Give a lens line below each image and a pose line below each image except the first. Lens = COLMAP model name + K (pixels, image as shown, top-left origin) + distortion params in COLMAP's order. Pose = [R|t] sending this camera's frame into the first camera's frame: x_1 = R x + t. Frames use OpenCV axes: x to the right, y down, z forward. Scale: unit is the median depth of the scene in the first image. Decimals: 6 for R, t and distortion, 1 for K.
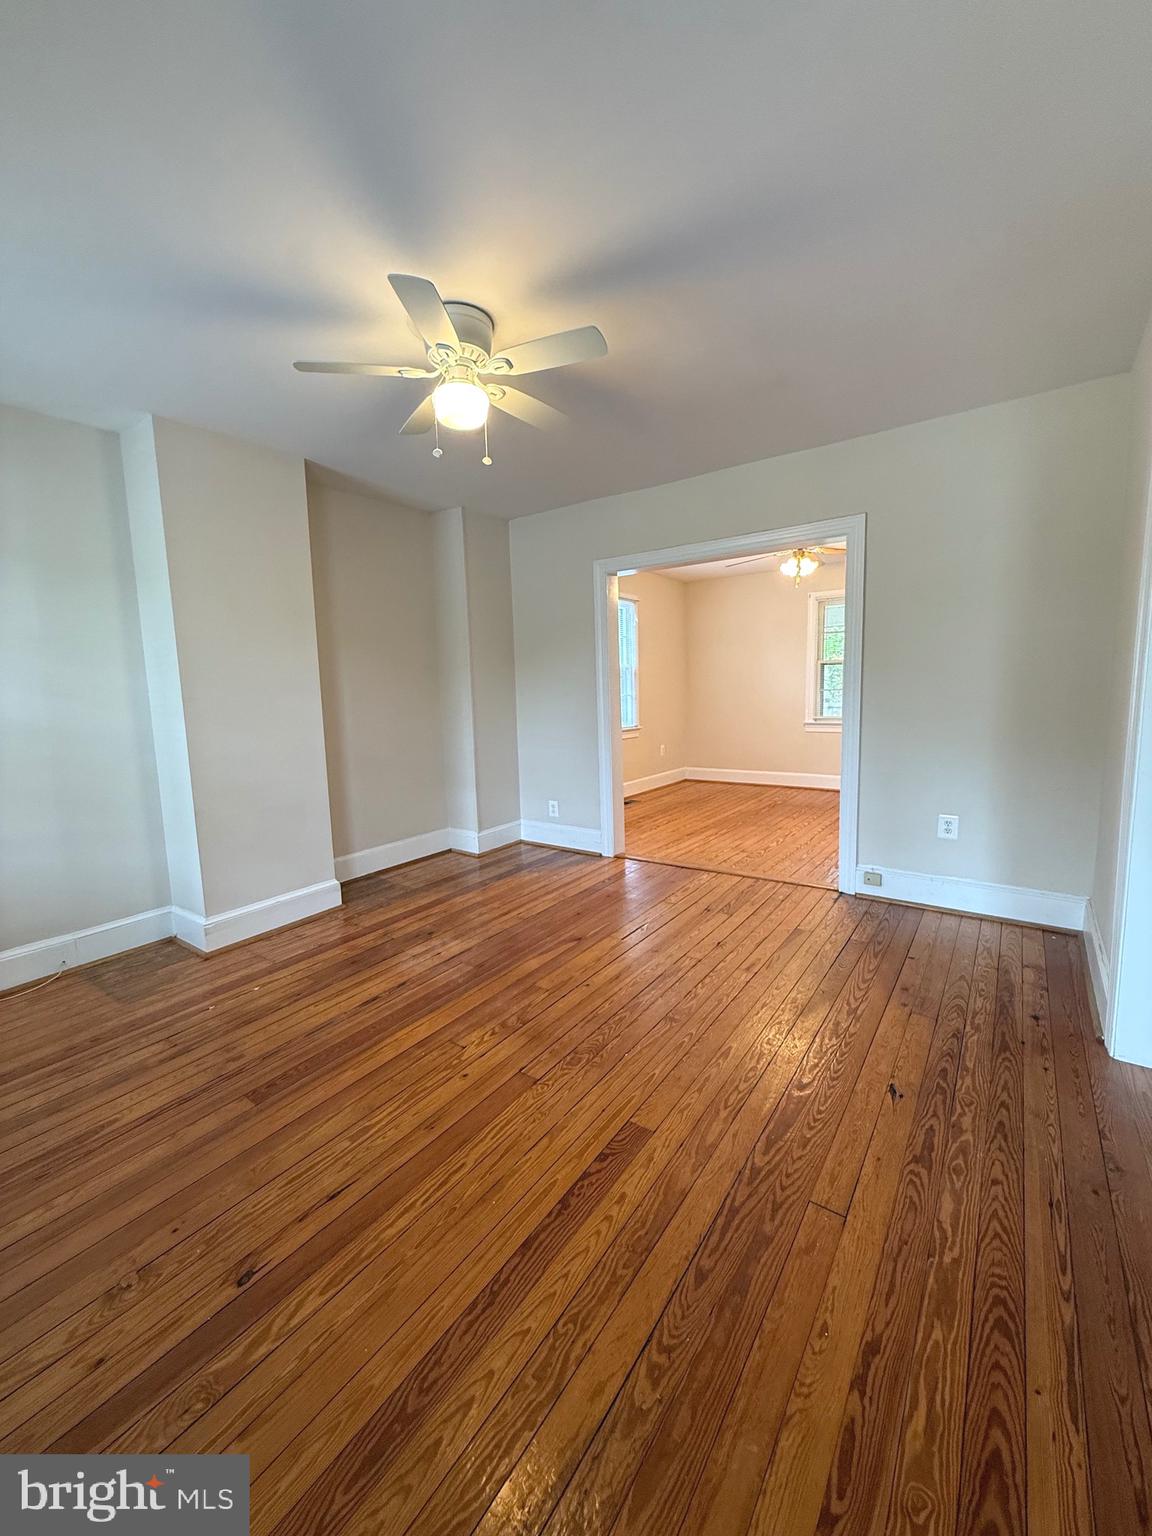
lens RADIAL K [[607.9, 0, 573.0], [0, 607.9, 758.3], [0, 0, 1]] dist [0.000047, 0.000210]
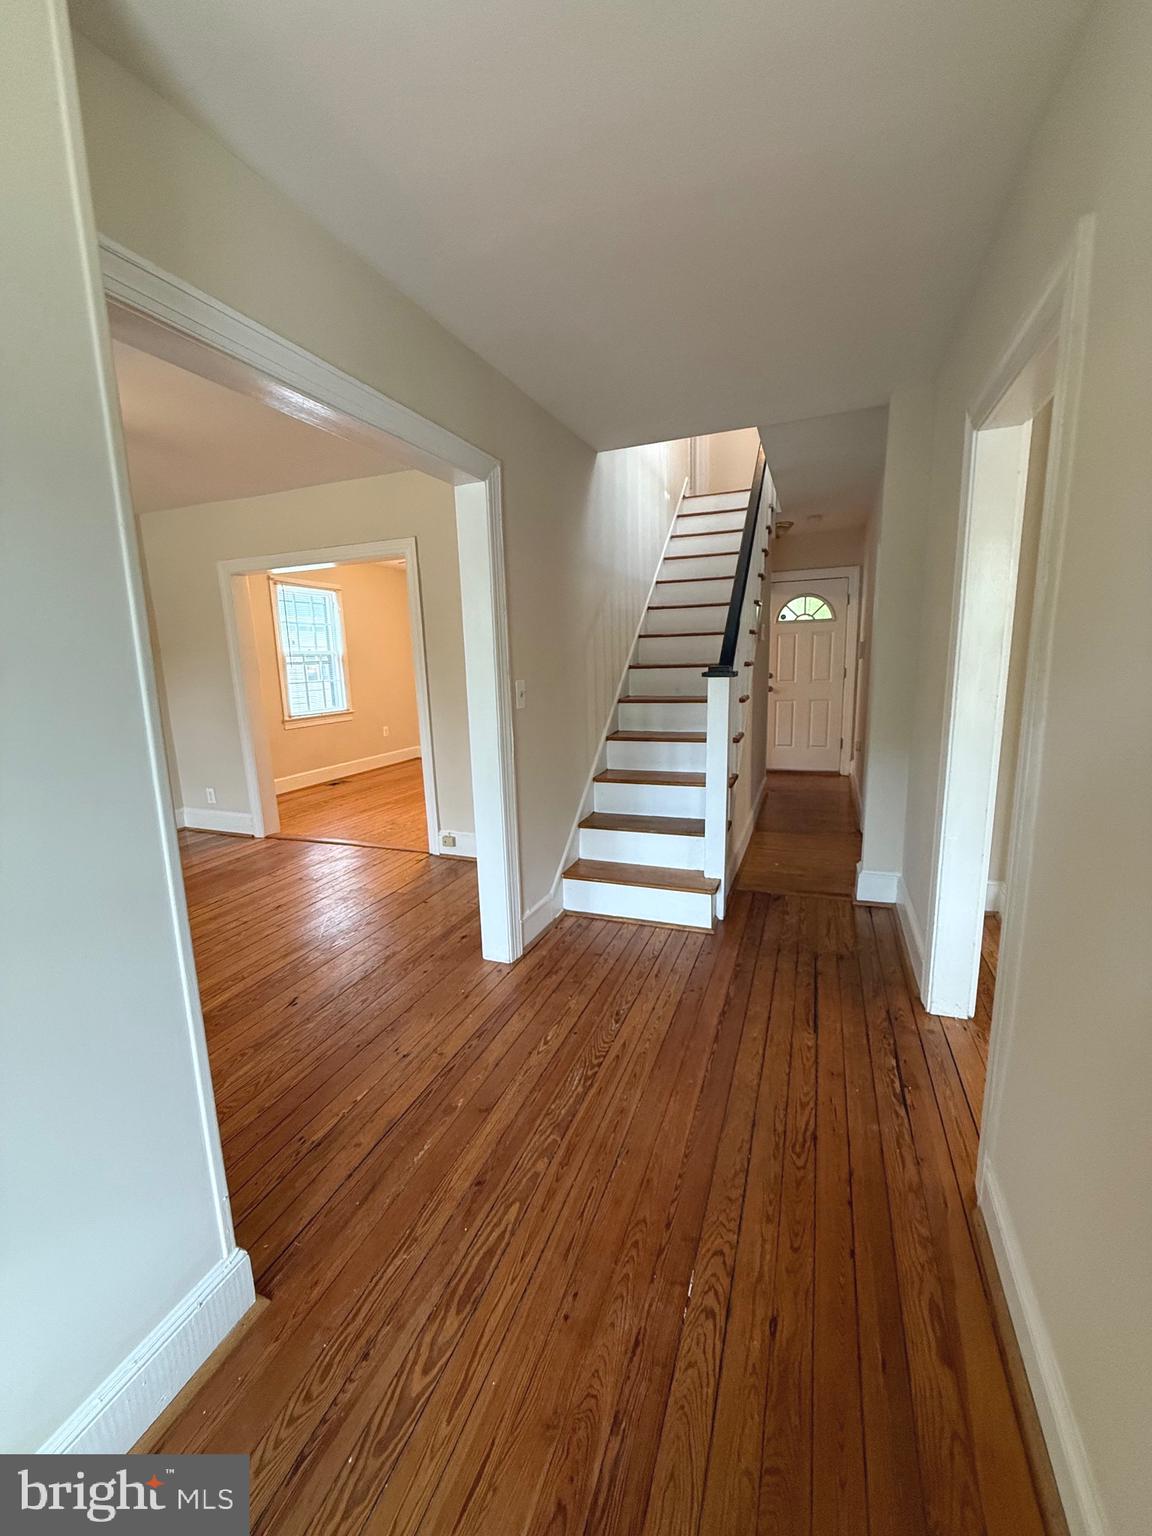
lens RADIAL K [[607.9, 0, 574.8], [0, 607.9, 758.3], [0, 0, 1]] dist [0.000047, 0.000210]
pose [[0.968555, -0.041493, 0.245314, 0.595236], [0.029472, 0.998187, 0.052475, -0.033931], [-0.247047, -0.043595, 0.968022, -0.320916]]
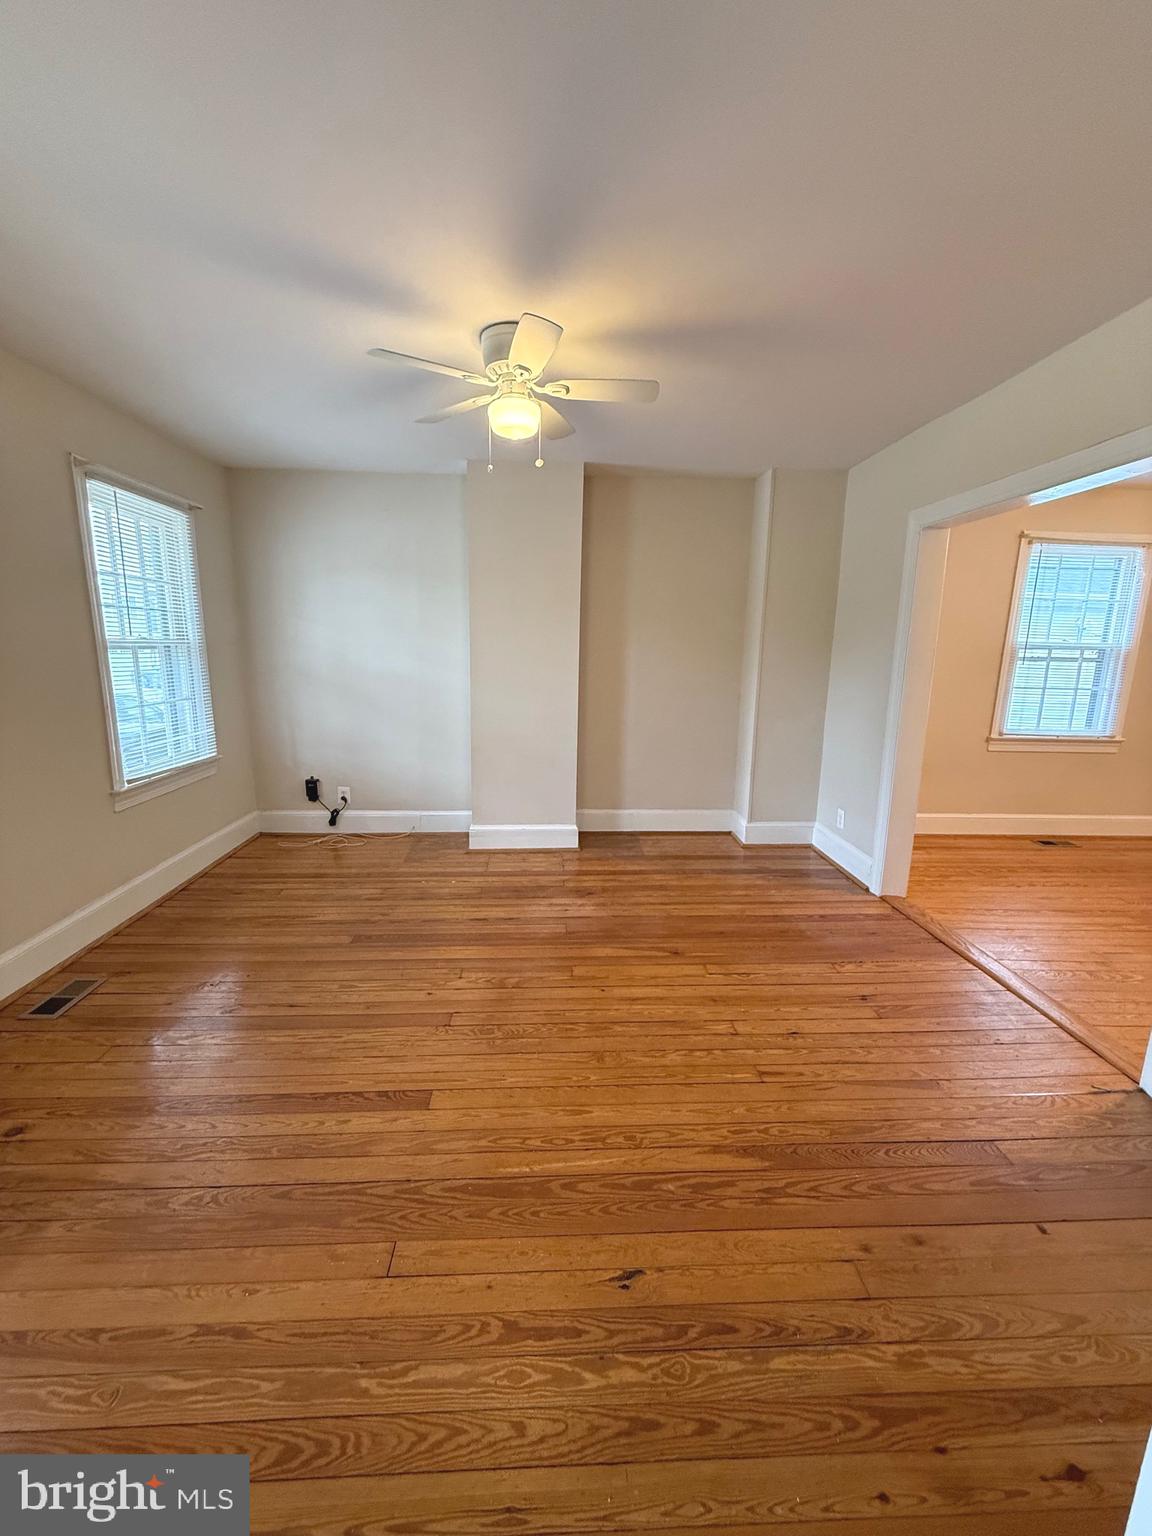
lens RADIAL K [[607.9, 0, 580.5], [0, 607.9, 762.2], [0, 0, 1]] dist [0.000047, 0.000210]
pose [[0.623135, 0.185645, -0.759762, 0.677193], [-0.124547, 0.982579, 0.137940, -0.120097], [0.772134, 0.008670, 0.635401, 0.343020]]
